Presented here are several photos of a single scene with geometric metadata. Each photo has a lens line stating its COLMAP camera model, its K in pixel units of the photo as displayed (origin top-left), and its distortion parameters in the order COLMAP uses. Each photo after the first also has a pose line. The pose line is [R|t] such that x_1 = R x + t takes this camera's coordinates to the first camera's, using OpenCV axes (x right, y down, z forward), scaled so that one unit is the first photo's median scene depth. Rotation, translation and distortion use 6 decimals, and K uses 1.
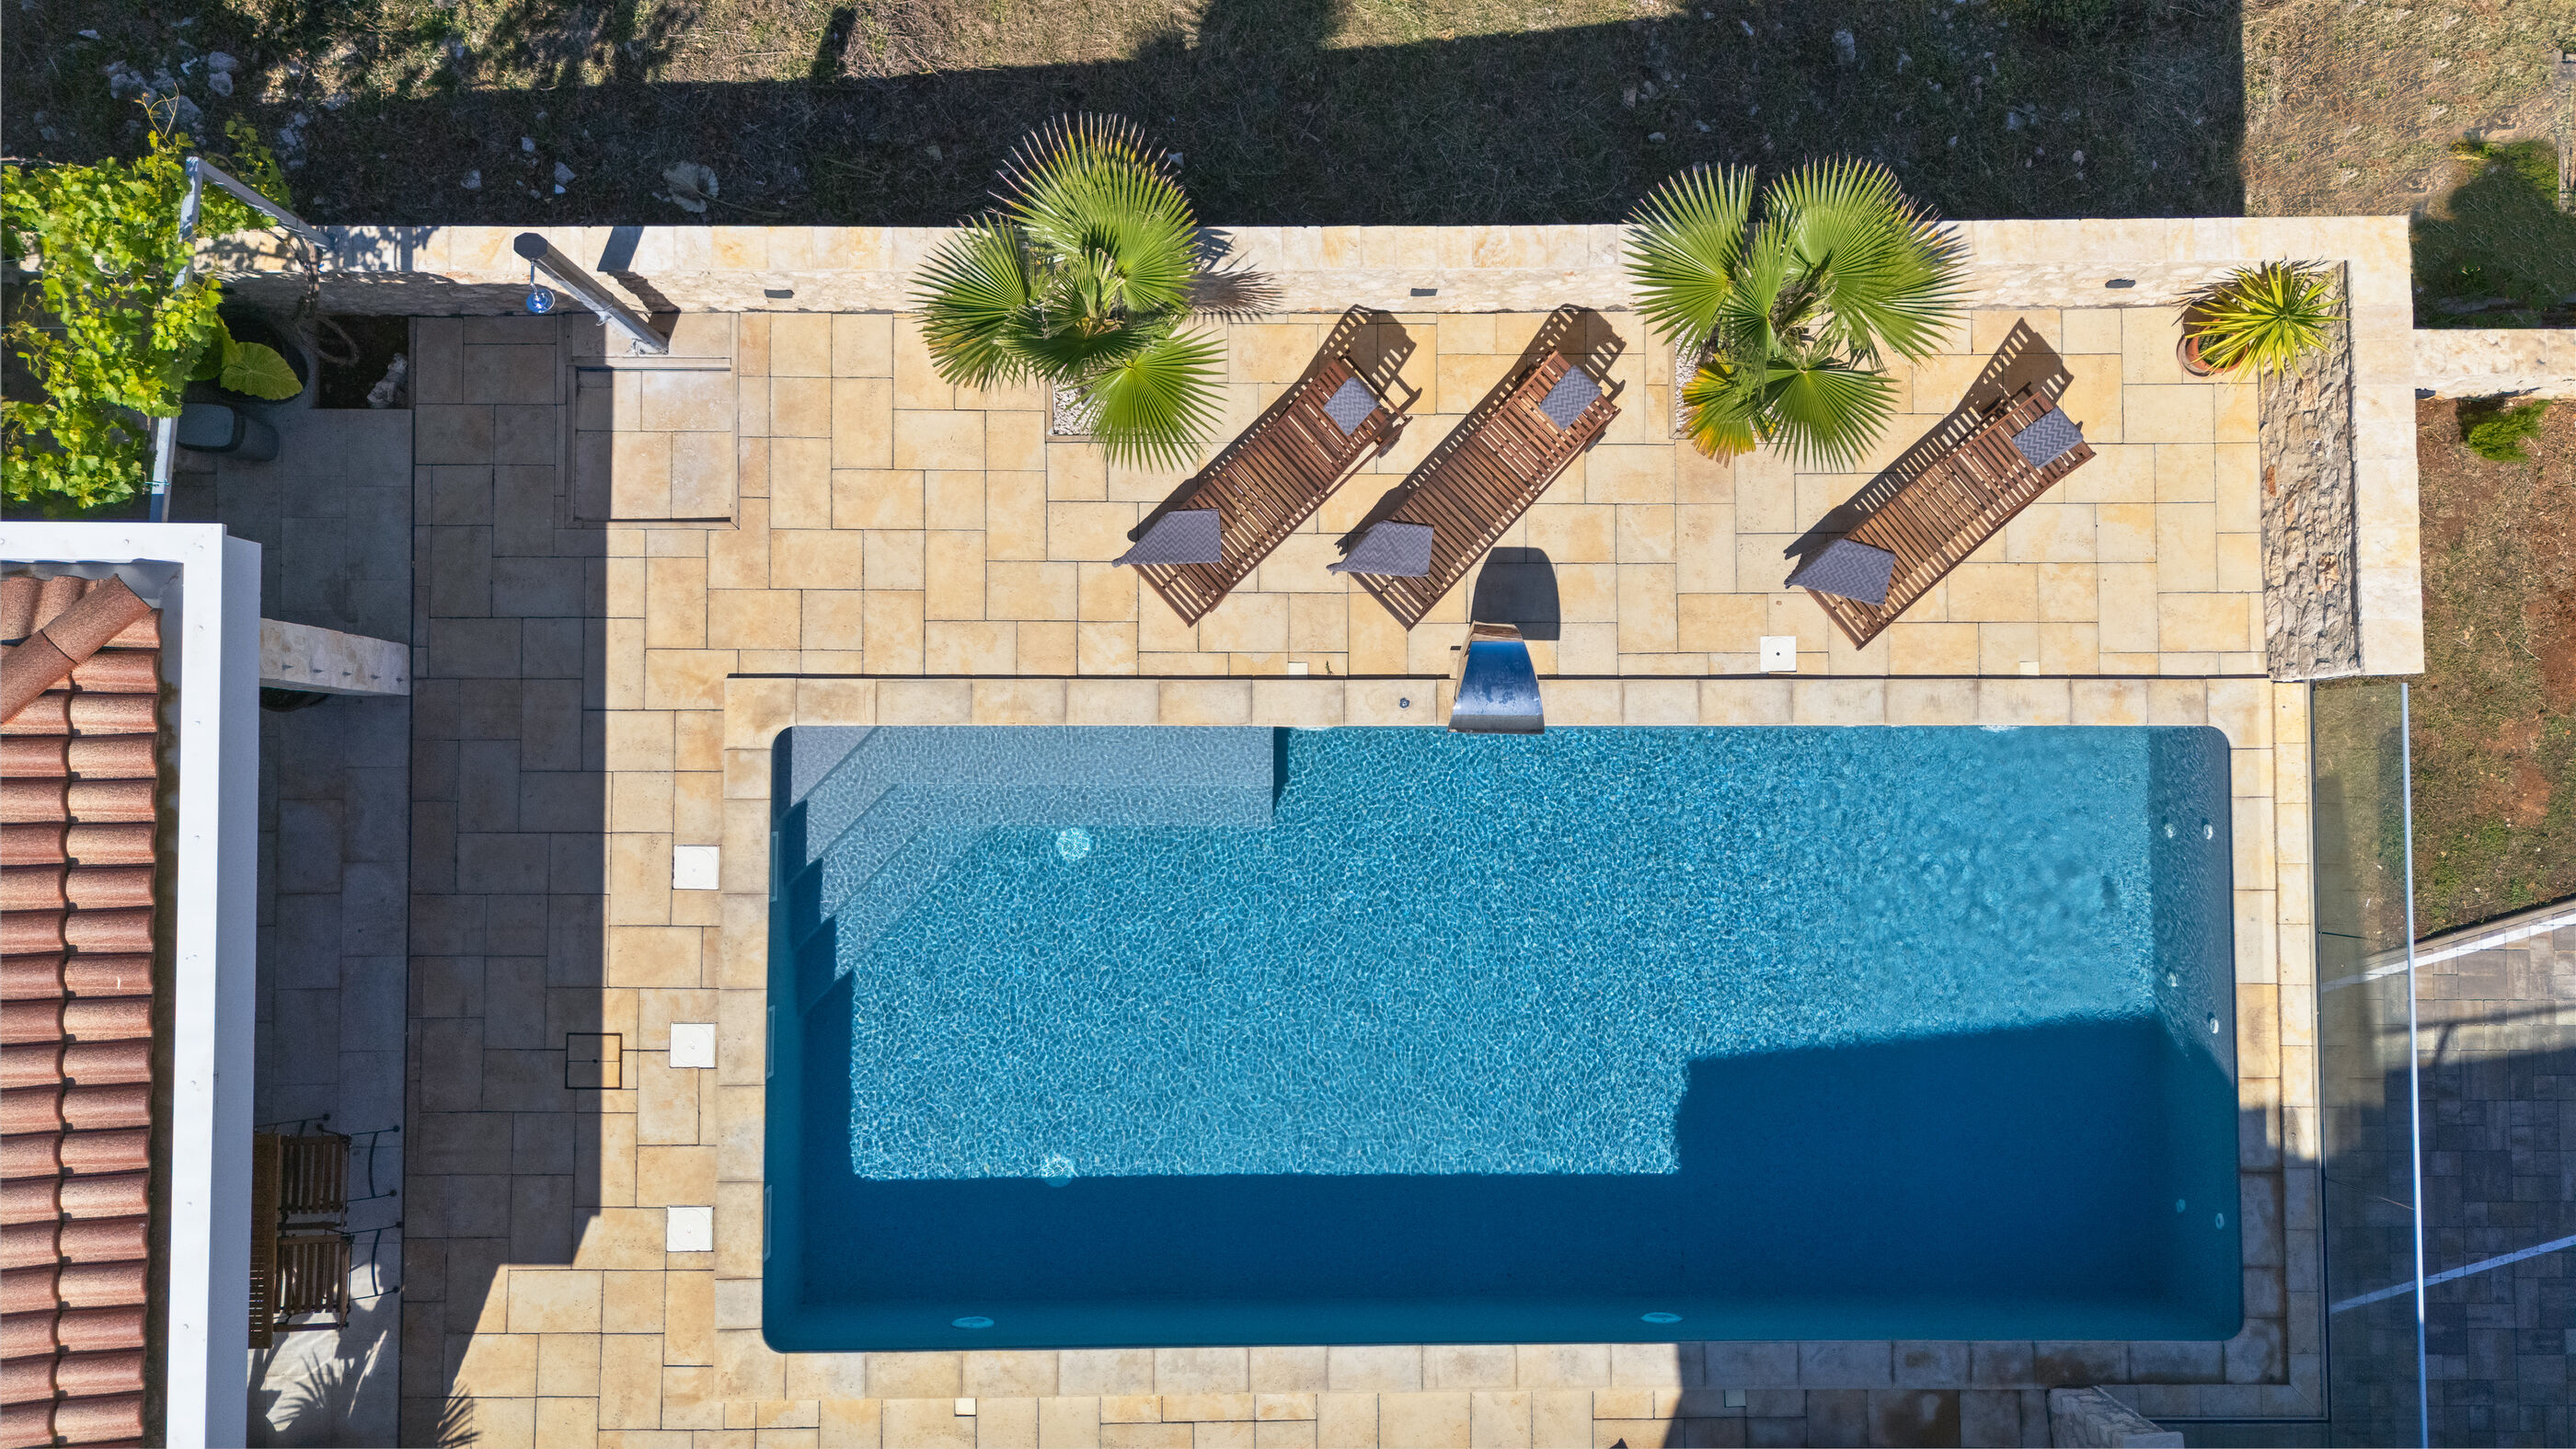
lens RADIAL K [[1932.9, 0, 1281.0], [0, 1932.9, 727.7], [0, 0, 1]] dist [0.028716, 0.001571]
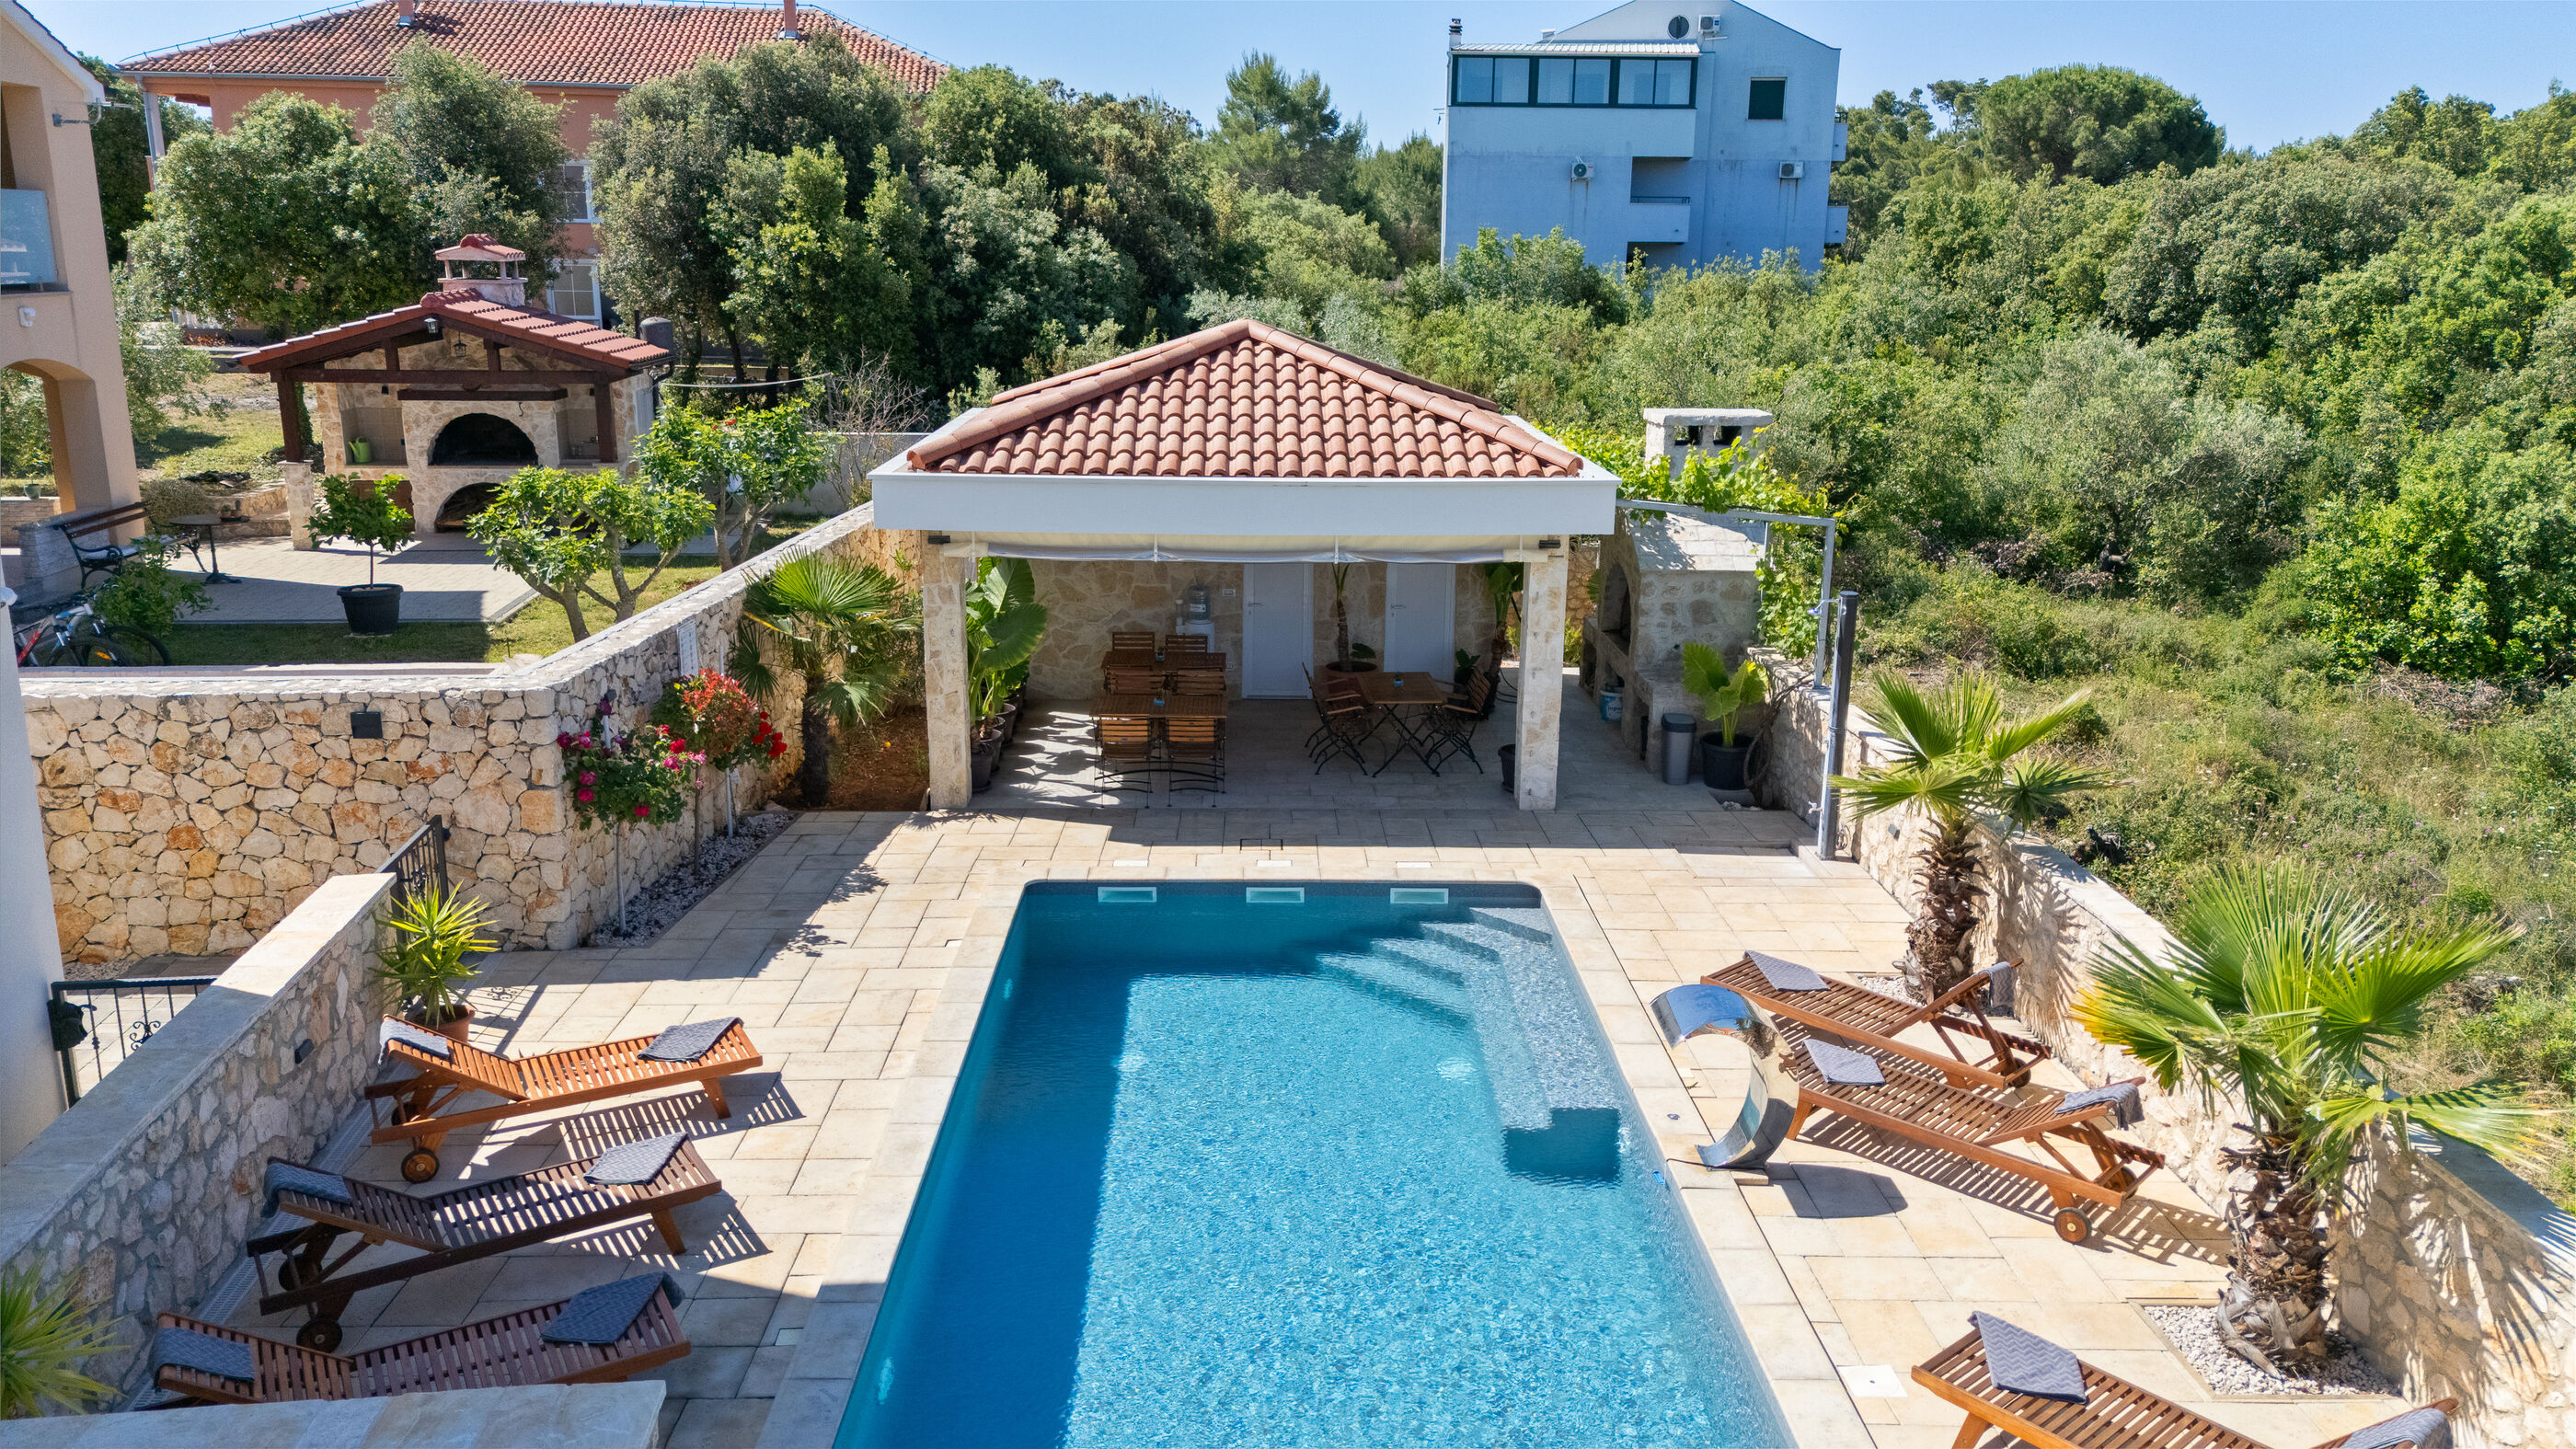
lens RADIAL K [[1889.5, 0, 1286.2], [0, 1889.5, 716.5], [0, 0, 1]] dist [0.090308, -0.097955]
pose [[0.020766, 0.207802, -0.977950, 0.858548], [-0.999535, 0.026147, -0.015668, 0.170141], [0.022314, 0.977821, 0.208248, 0.641106]]
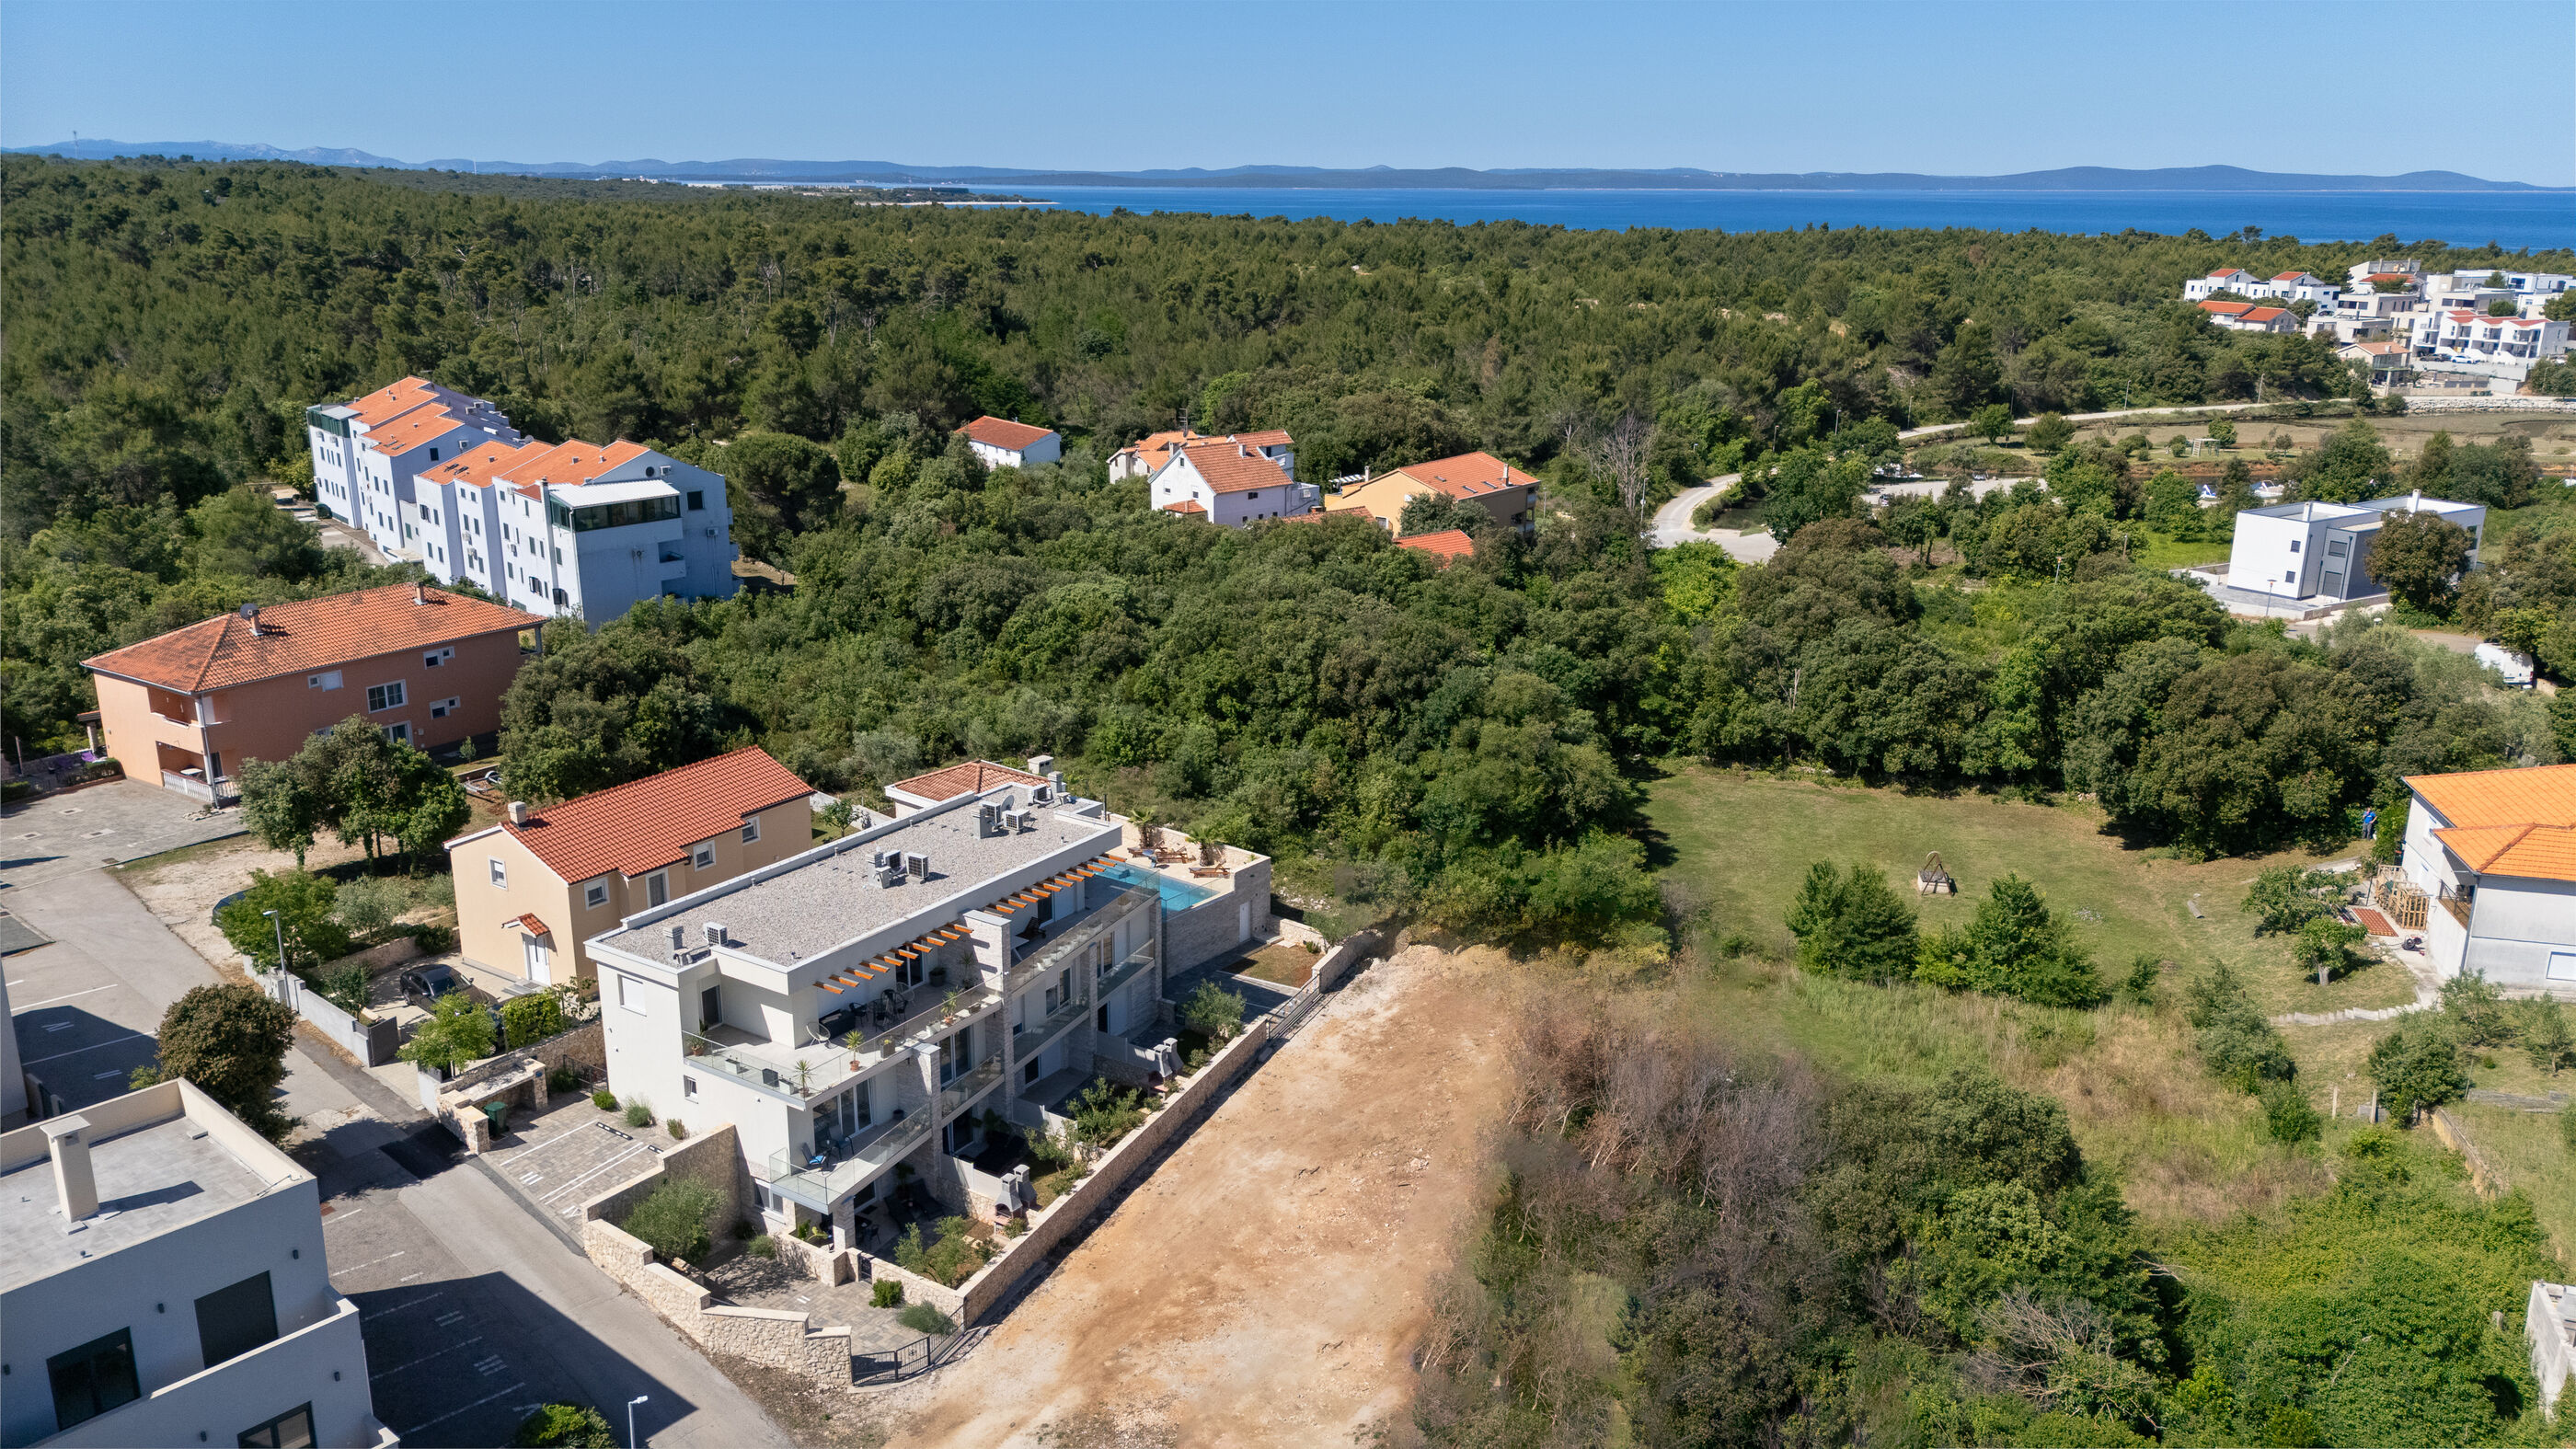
lens RADIAL K [[1889.5, 0, 1286.2], [0, 1889.5, 716.5], [0, 0, 1]] dist [0.090308, -0.097955]
pose [[0.777424, 0.147197, -0.611510, 5.080756], [-0.627434, 0.249554, -0.737597, 5.094861], [0.044033, 0.957108, 0.286366, -1.732835]]
